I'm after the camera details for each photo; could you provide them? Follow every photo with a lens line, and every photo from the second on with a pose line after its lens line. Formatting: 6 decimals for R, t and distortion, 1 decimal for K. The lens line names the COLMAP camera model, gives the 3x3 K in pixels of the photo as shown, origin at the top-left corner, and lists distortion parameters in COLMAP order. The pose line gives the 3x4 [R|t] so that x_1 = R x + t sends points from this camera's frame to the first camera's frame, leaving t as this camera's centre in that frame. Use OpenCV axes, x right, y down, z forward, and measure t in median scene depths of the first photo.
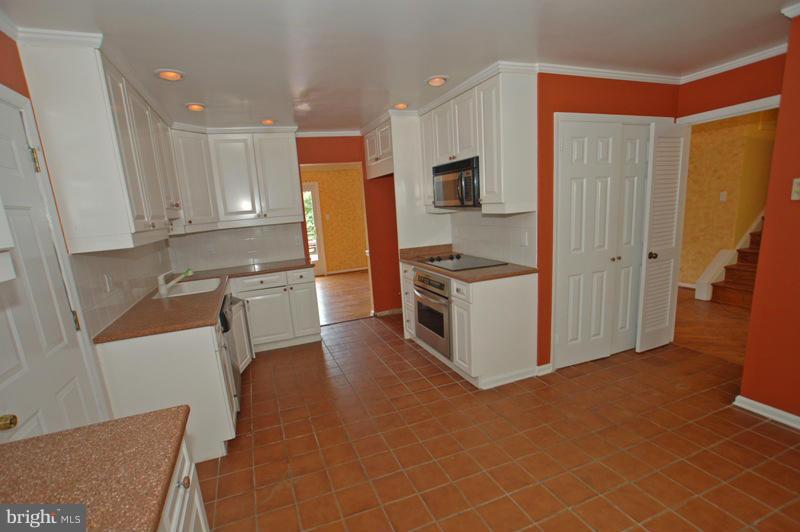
lens RADIAL K [[382.3, 0, 388.9], [0, 382.3, 282.6], [0, 0, 1]] dist [-0.073060, 0.032496]
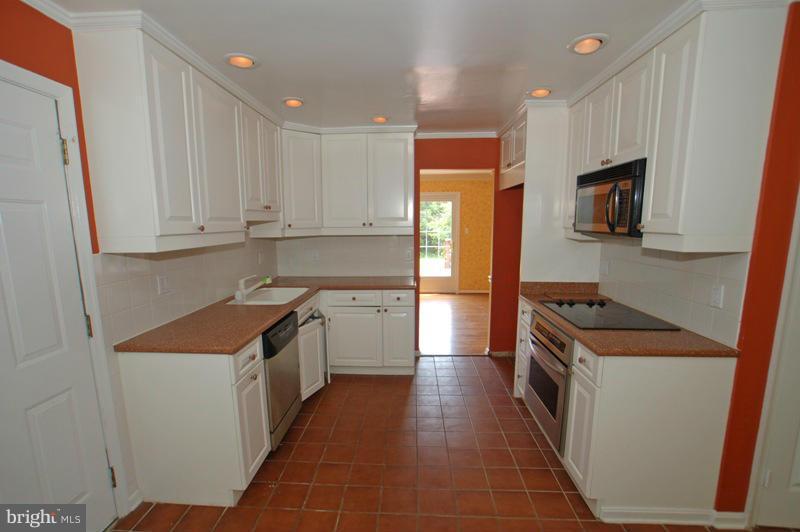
lens RADIAL K [[382.3, 0, 388.9], [0, 382.3, 282.6], [0, 0, 1]] dist [-0.073060, 0.032496]
pose [[0.912476, 0.127638, -0.388710, 0.097303], [-0.138540, 0.990357, -0.000020, -0.058190], [0.384959, 0.053870, 0.921360, 0.235941]]
